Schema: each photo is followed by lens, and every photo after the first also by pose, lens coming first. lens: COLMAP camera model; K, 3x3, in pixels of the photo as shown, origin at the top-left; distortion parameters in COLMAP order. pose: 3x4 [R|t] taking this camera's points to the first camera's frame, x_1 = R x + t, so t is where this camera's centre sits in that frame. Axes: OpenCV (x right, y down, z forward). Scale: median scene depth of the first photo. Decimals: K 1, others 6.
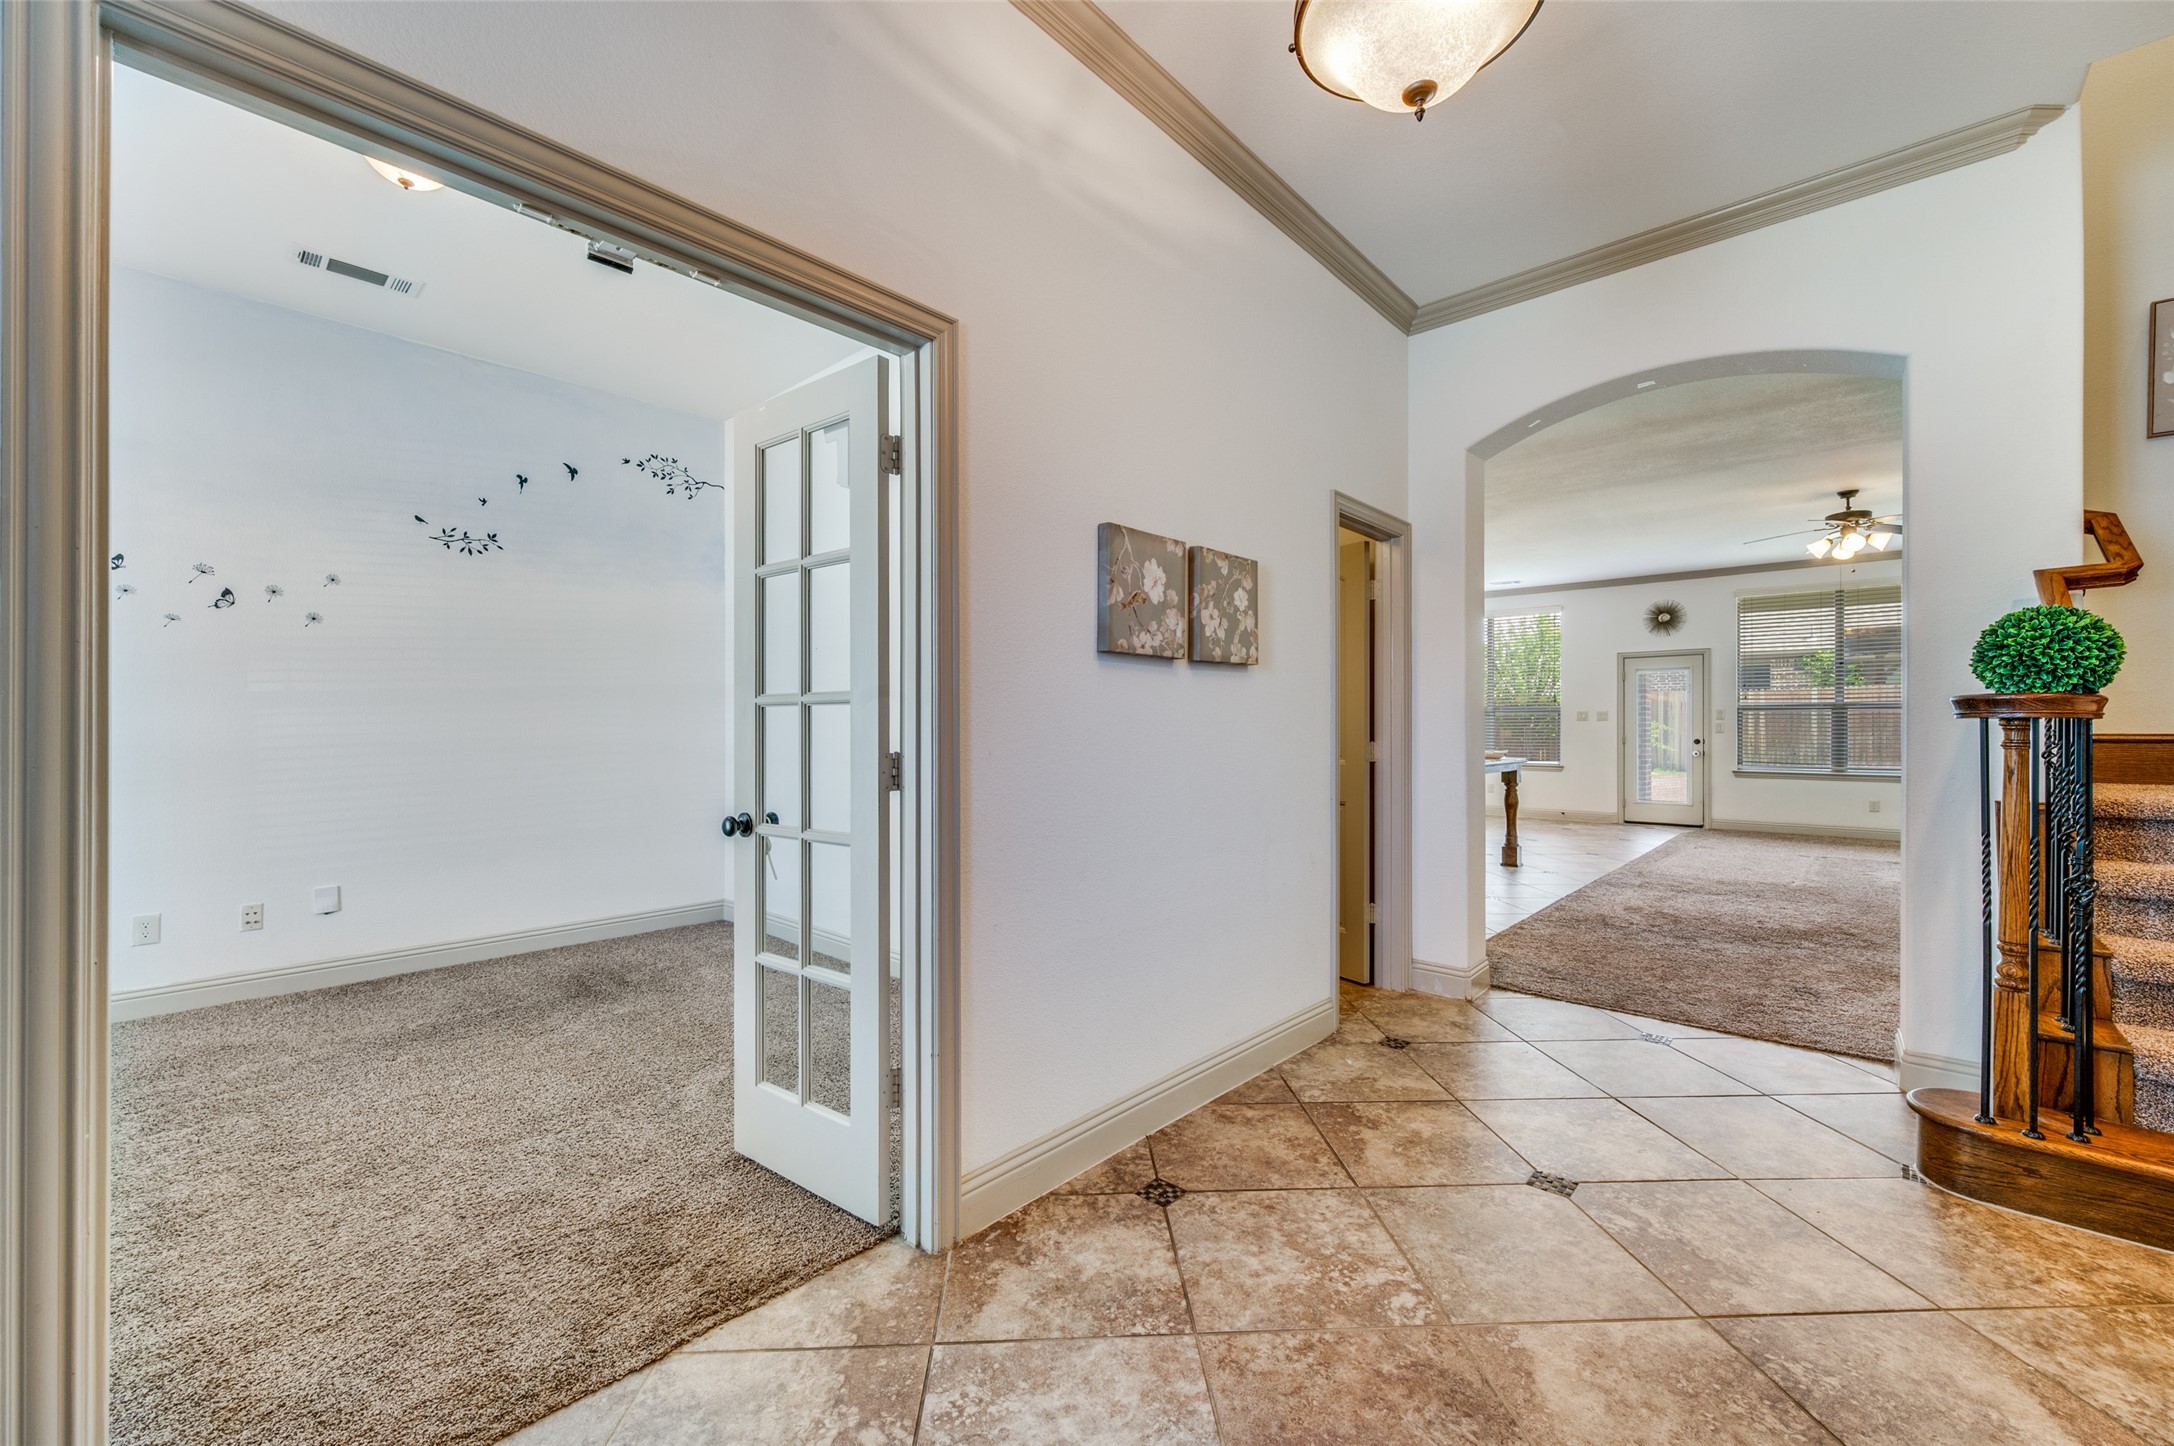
lens RADIAL K [[875.2, 0, 1078.7], [0, 875.2, 726.6], [0, 0, 1]] dist [0.000620, 0.000665]
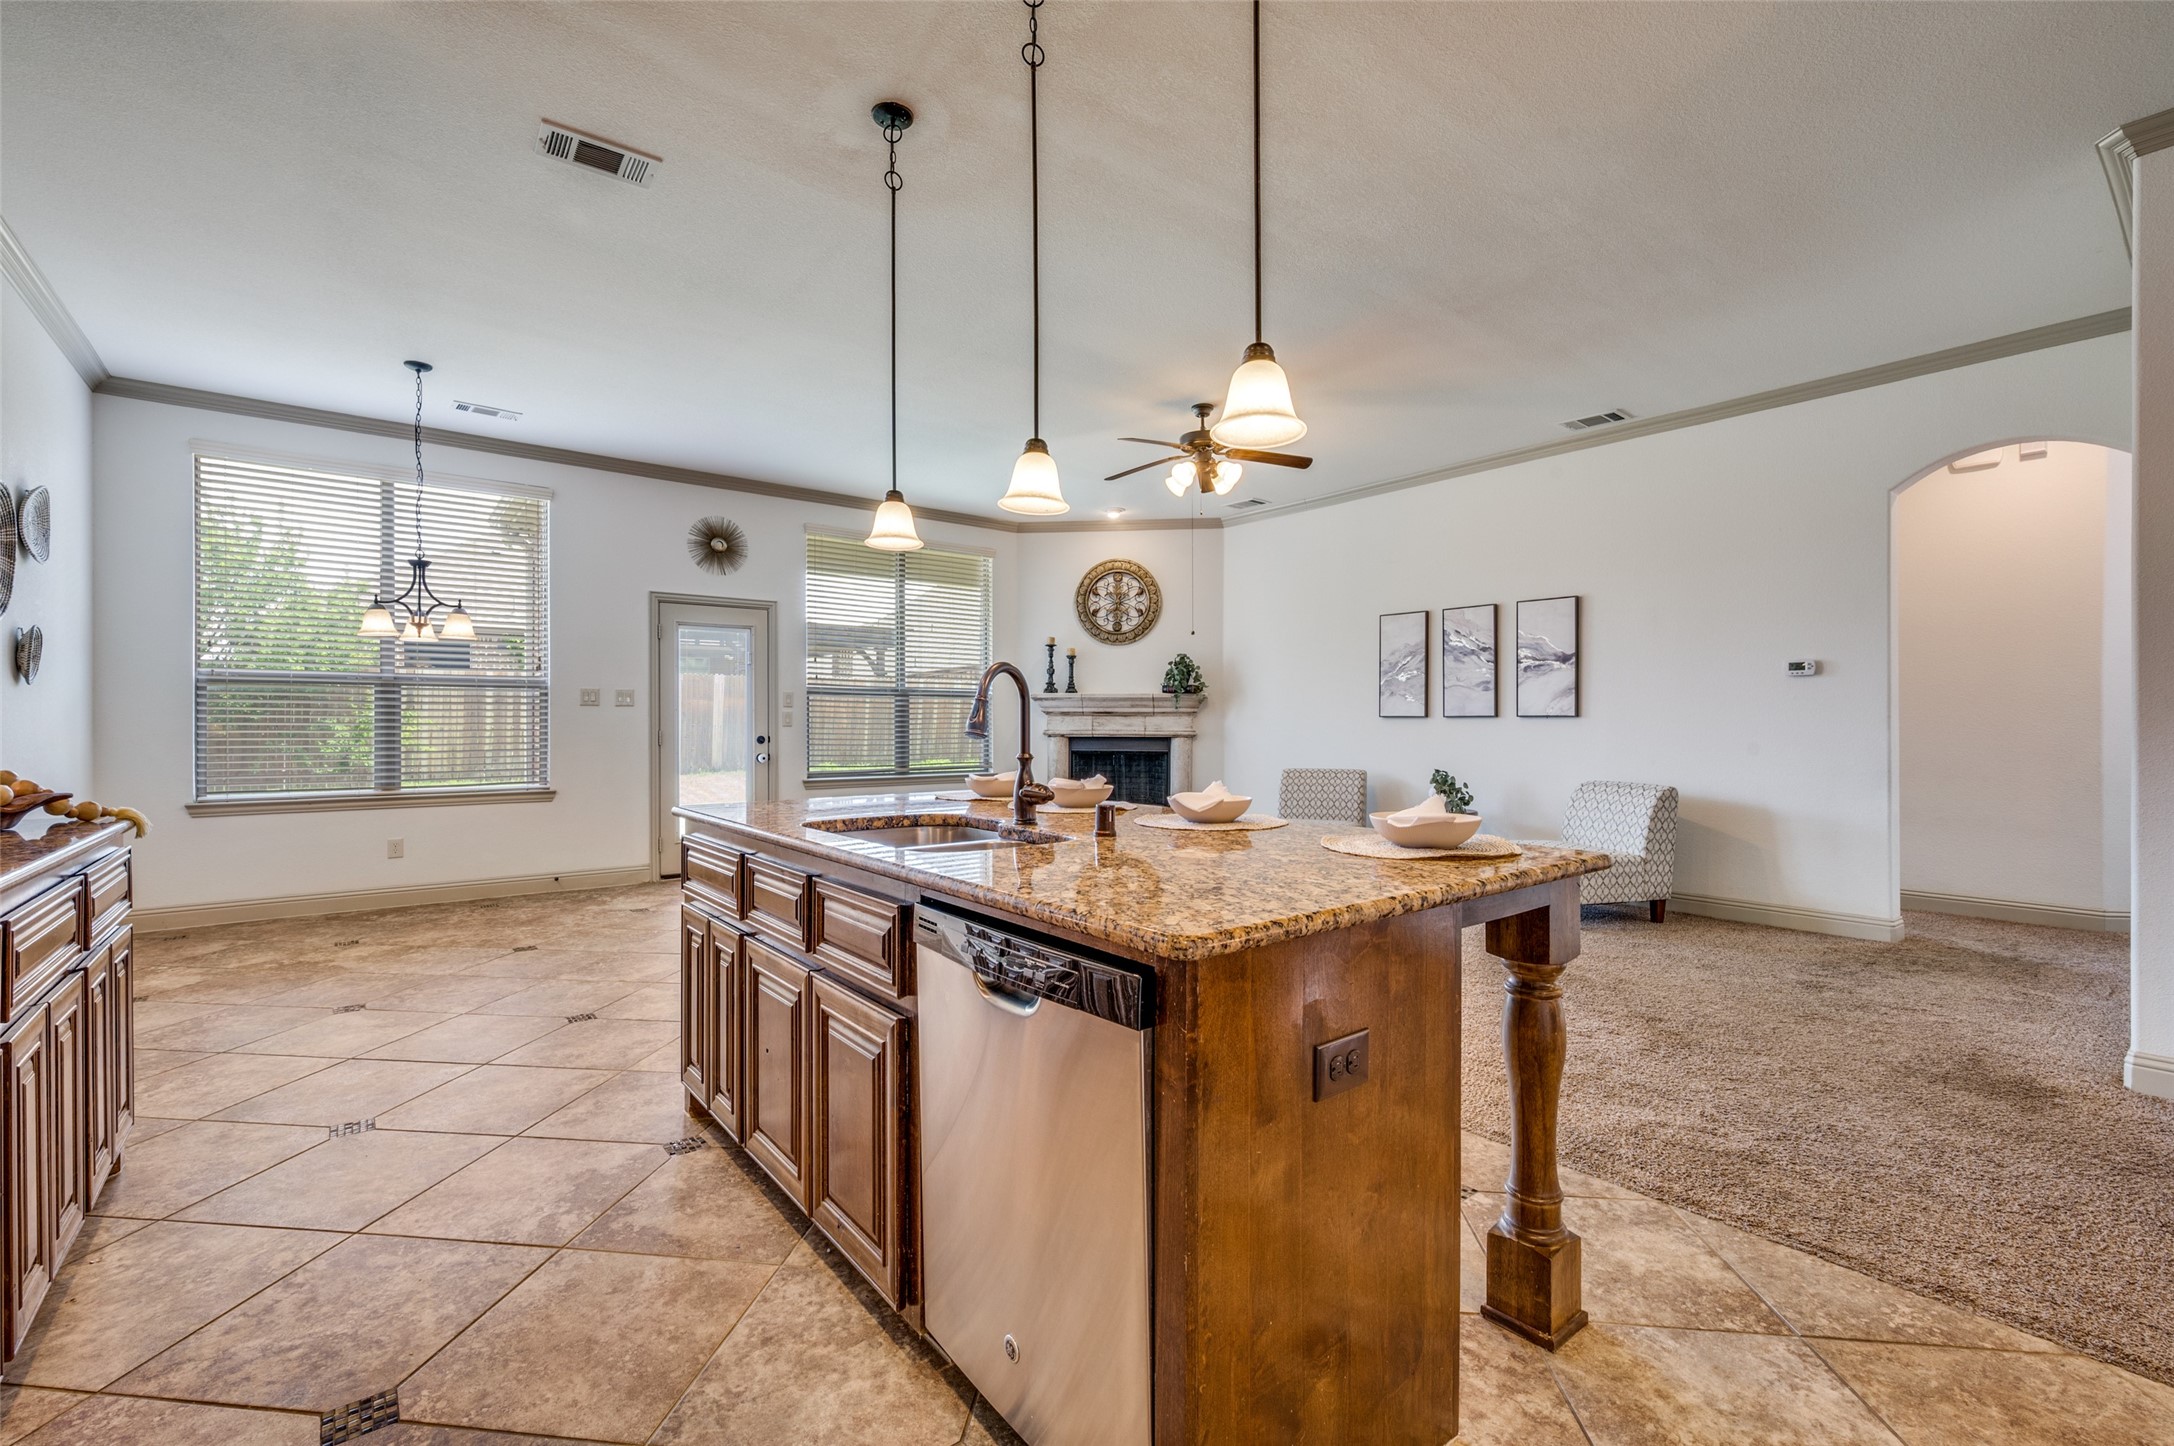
lens RADIAL K [[936.0, 0, 1085.0], [0, 936.0, 720.5], [0, 0, 1]] dist [0.000143, 0.000805]
pose [[0.165814, -0.003268, 0.986152, 0.046908], [-0.005435, 0.999976, 0.004227, -0.002063], [-0.986142, -0.006061, 0.165792, 0.641455]]
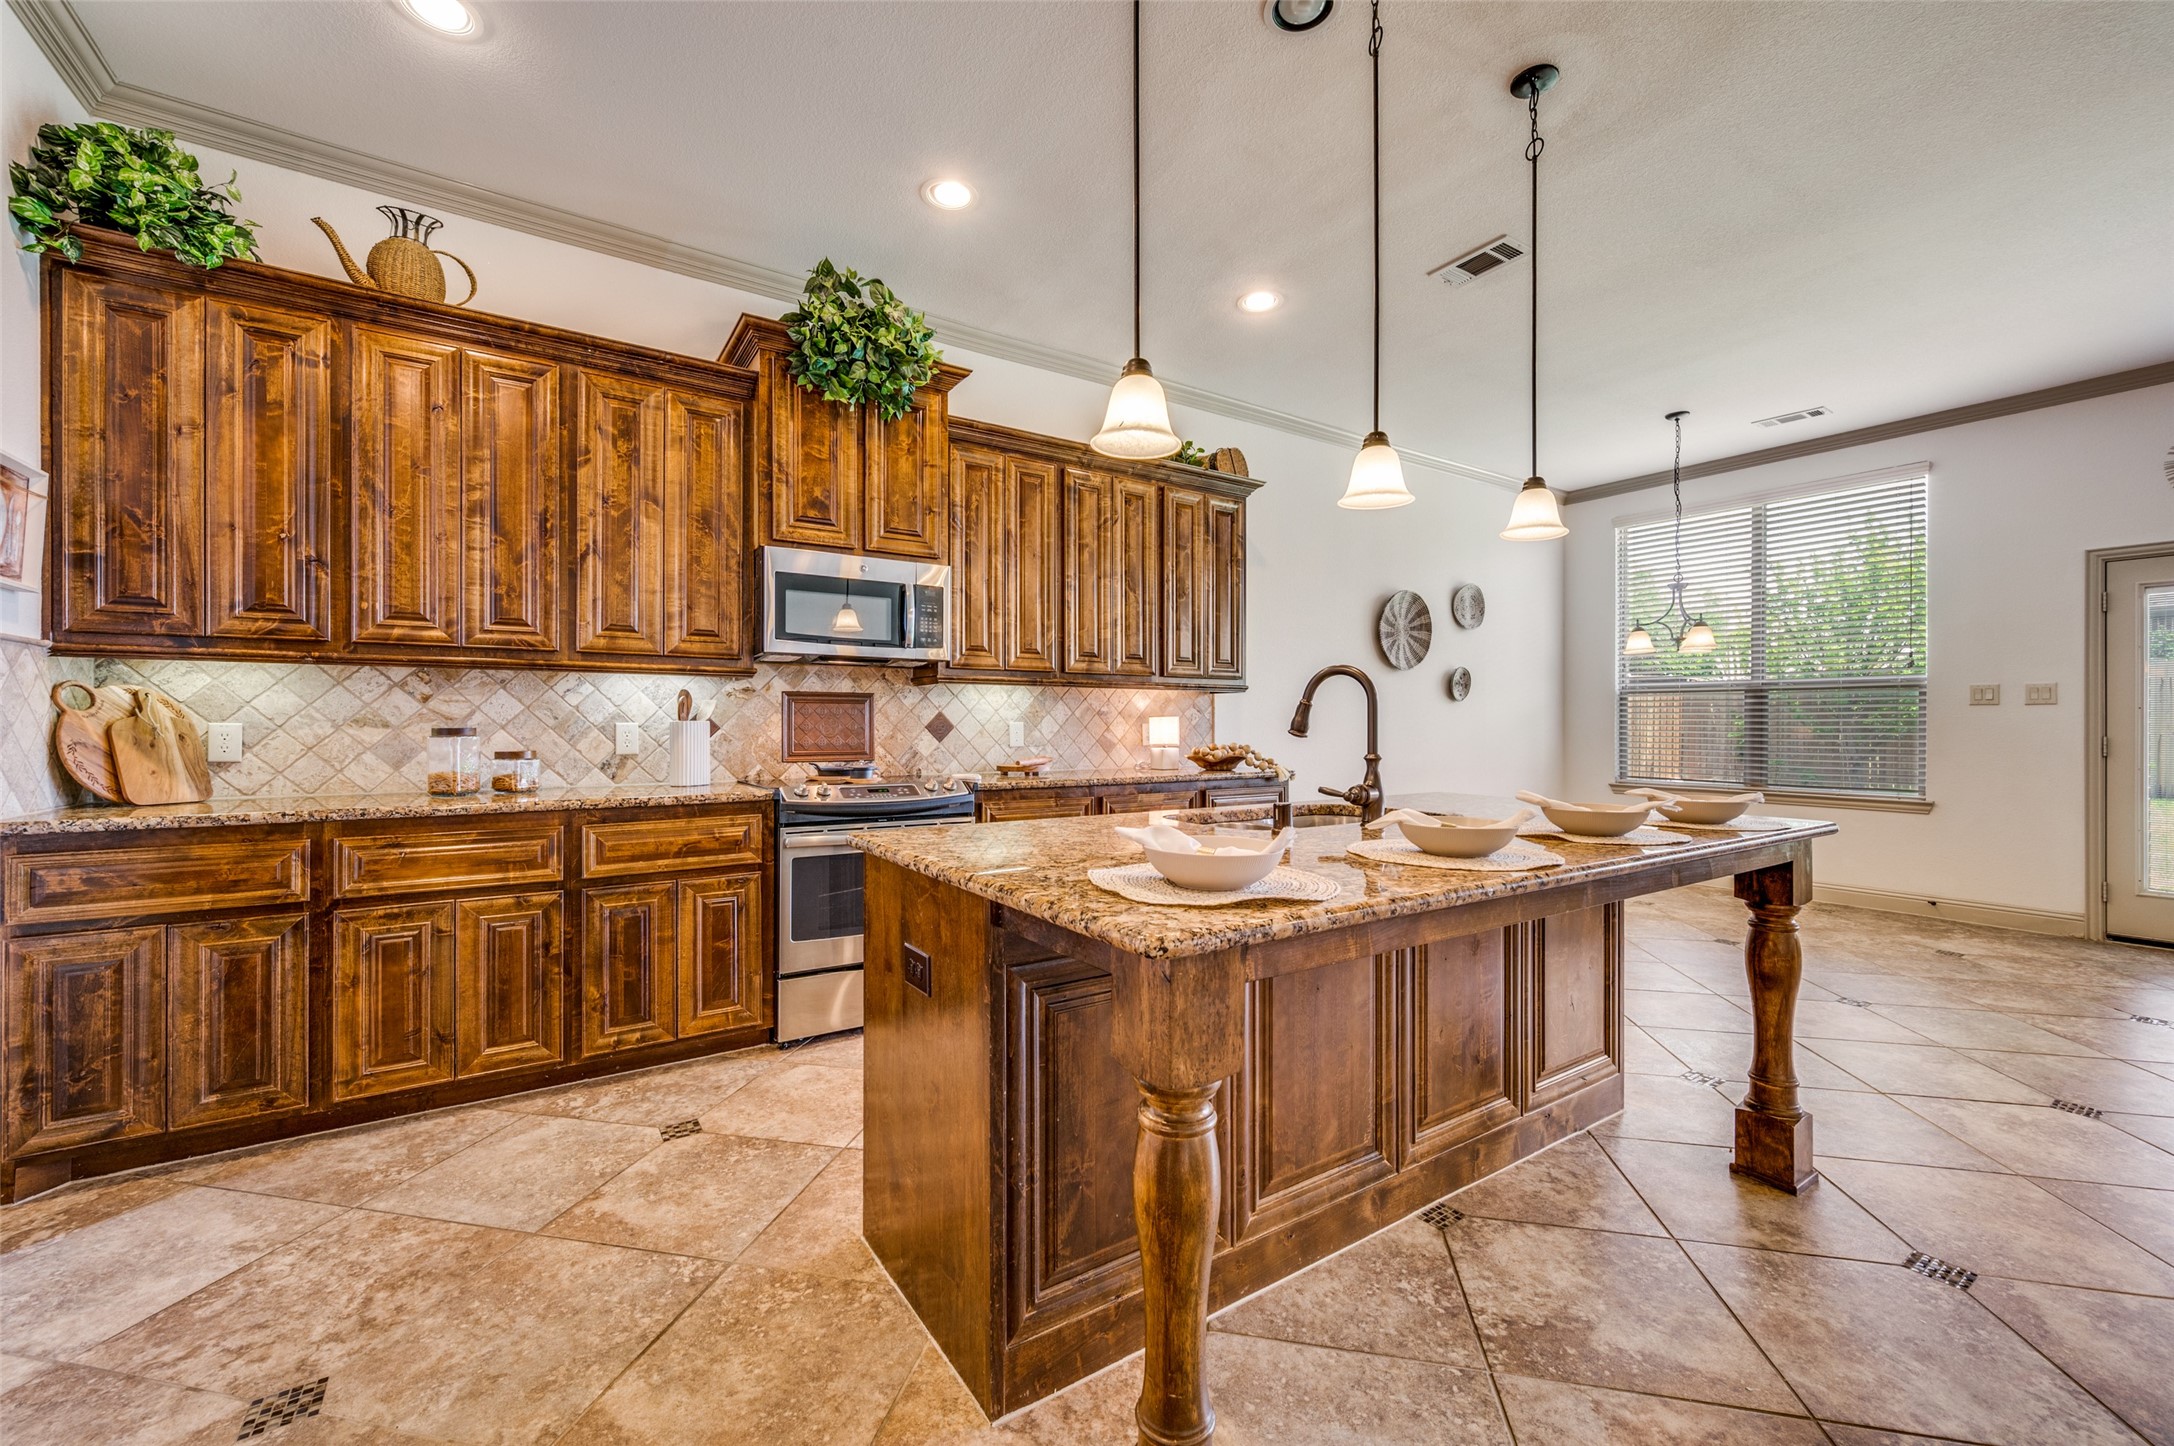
lens RADIAL K [[855.5, 0, 1080.6], [0, 855.5, 723.7], [0, 0, 1]] dist [-0.002533, 0.000183]
pose [[0.966567, -0.001626, -0.256409, 0.249549], [0.003403, 0.999973, 0.006489, -0.002000], [0.256391, -0.007145, 0.966547, 0.480367]]
